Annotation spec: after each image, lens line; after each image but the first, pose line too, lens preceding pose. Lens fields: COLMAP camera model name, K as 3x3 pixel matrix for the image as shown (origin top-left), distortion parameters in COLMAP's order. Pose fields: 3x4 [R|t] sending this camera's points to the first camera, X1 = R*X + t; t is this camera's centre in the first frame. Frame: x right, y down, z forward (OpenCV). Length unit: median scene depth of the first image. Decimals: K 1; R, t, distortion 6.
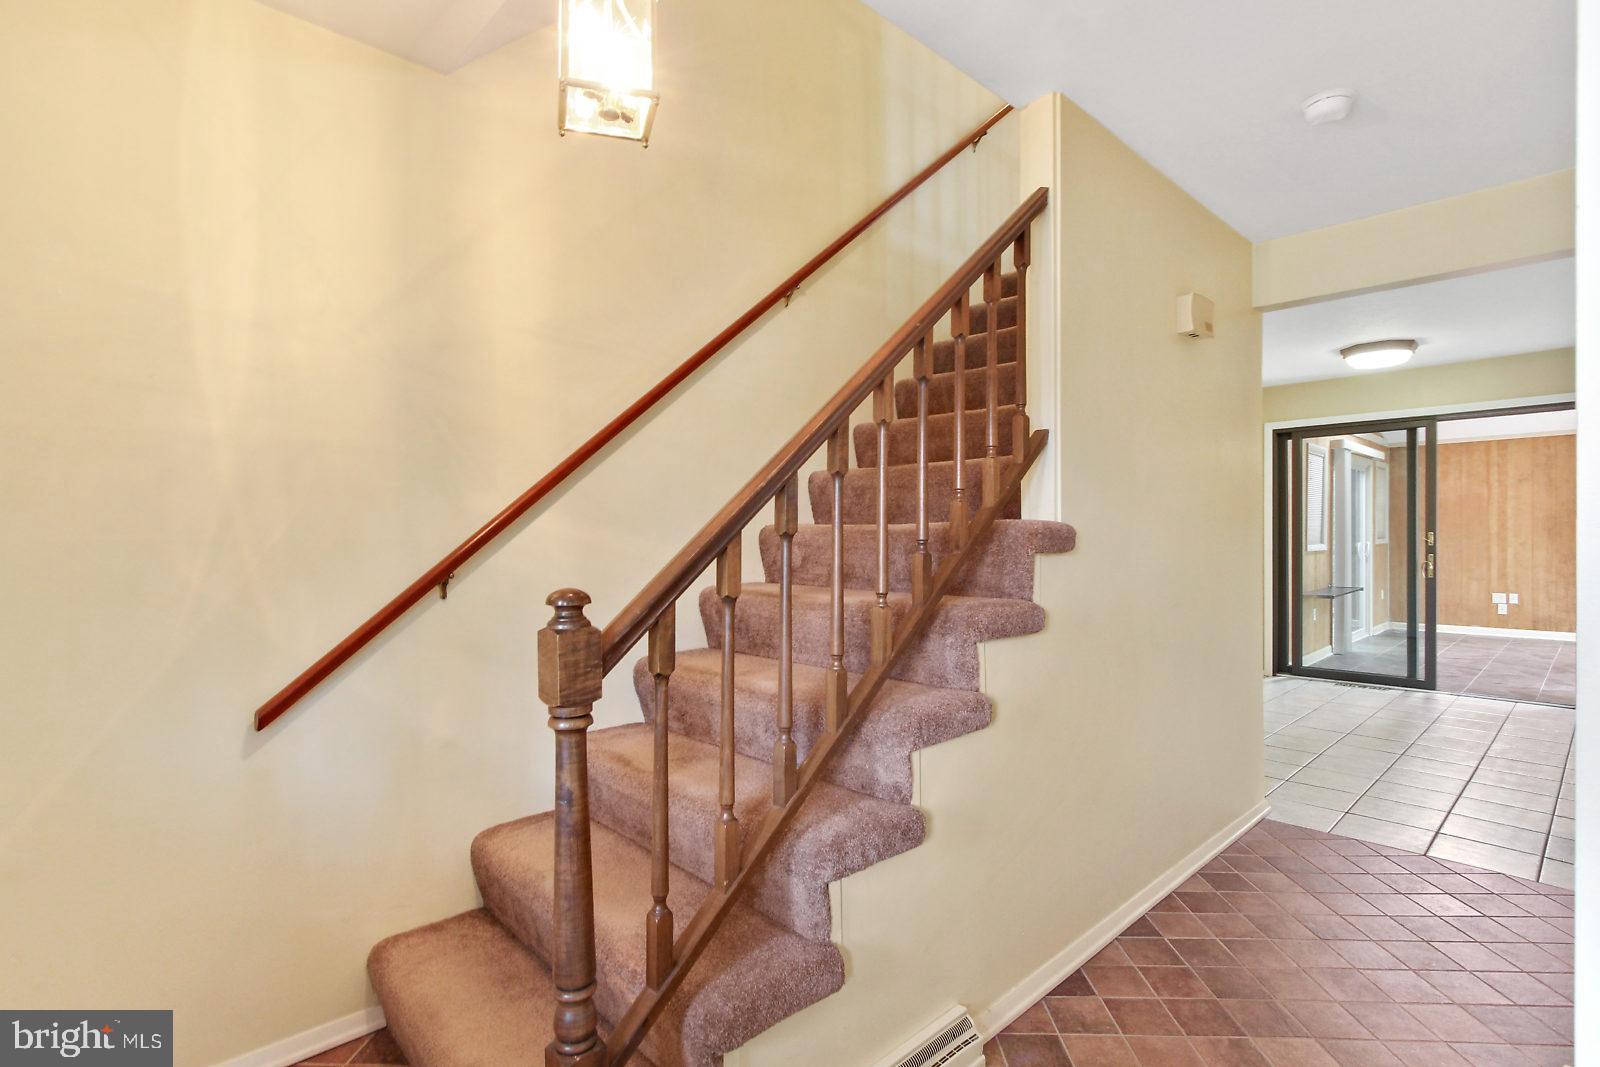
lens RADIAL K [[741.9, 0, 840.3], [0, 741.9, 537.7], [0, 0, 1]] dist [0.001790, 0.000659]
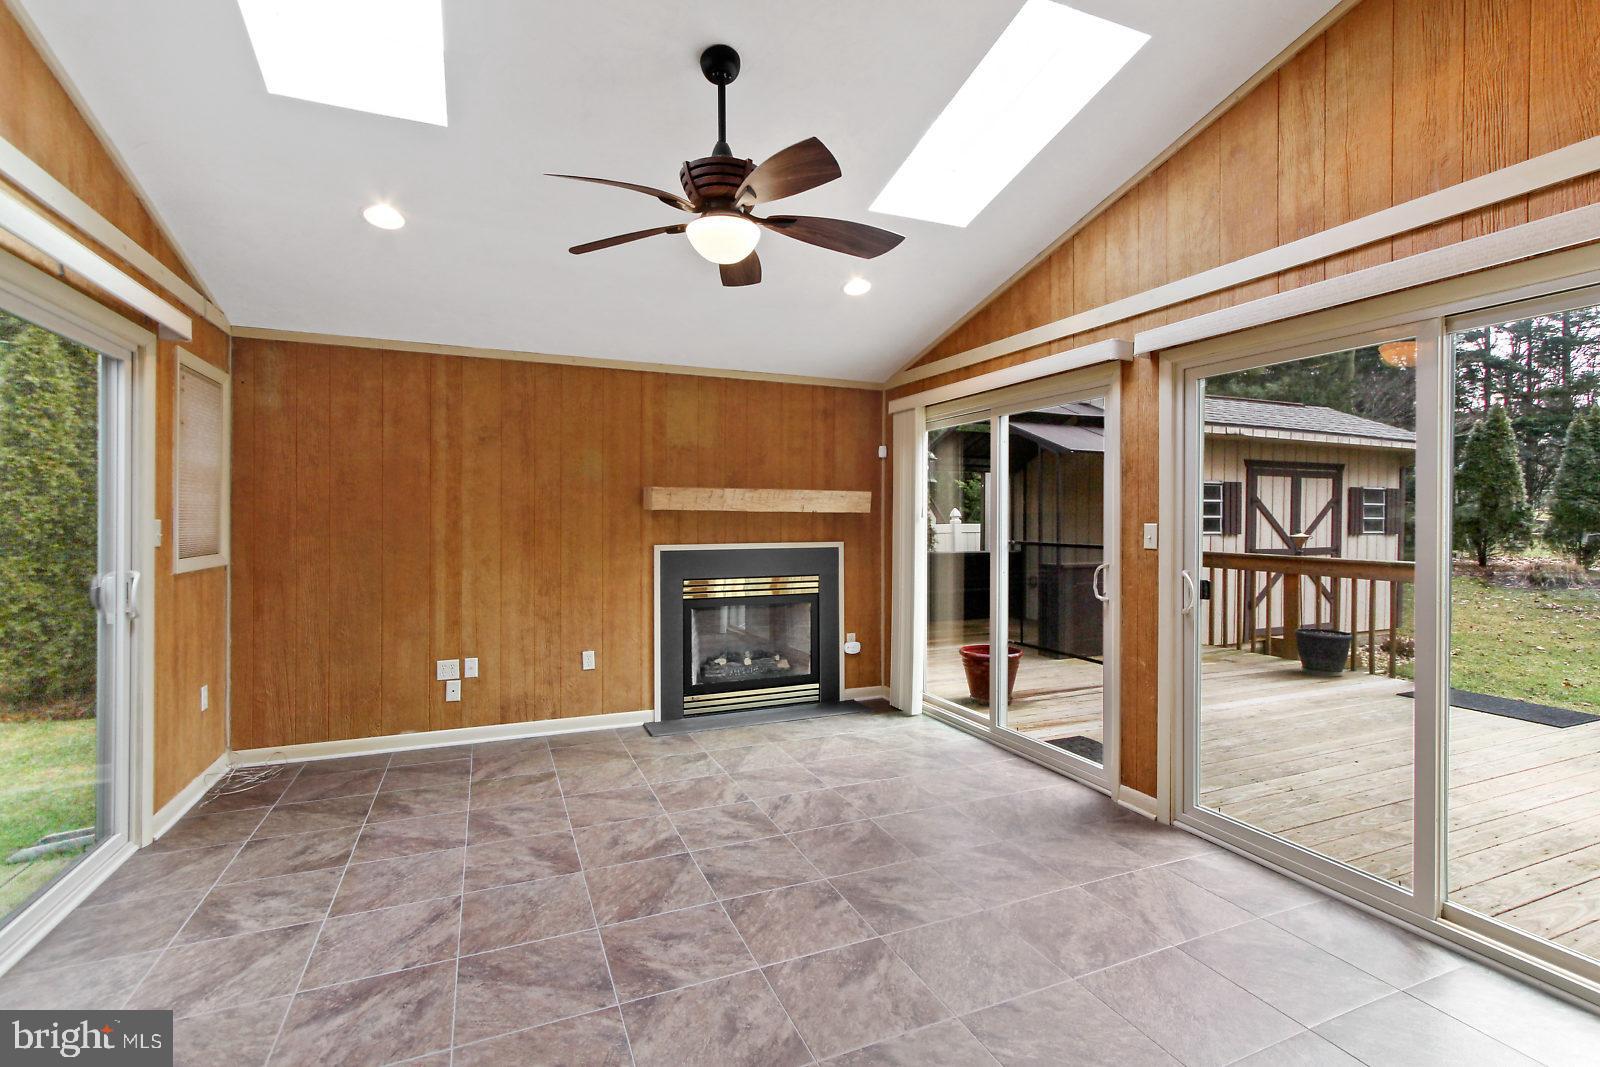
lens RADIAL K [[741.9, 0, 804.5], [0, 741.9, 531.3], [0, 0, 1]] dist [0.001790, 0.000659]
pose [[0.363145, -0.001010, 0.931732, 0.504610], [-0.004259, 0.999987, 0.002744, -0.014748], [-0.931723, -0.004964, 0.363136, 0.591789]]
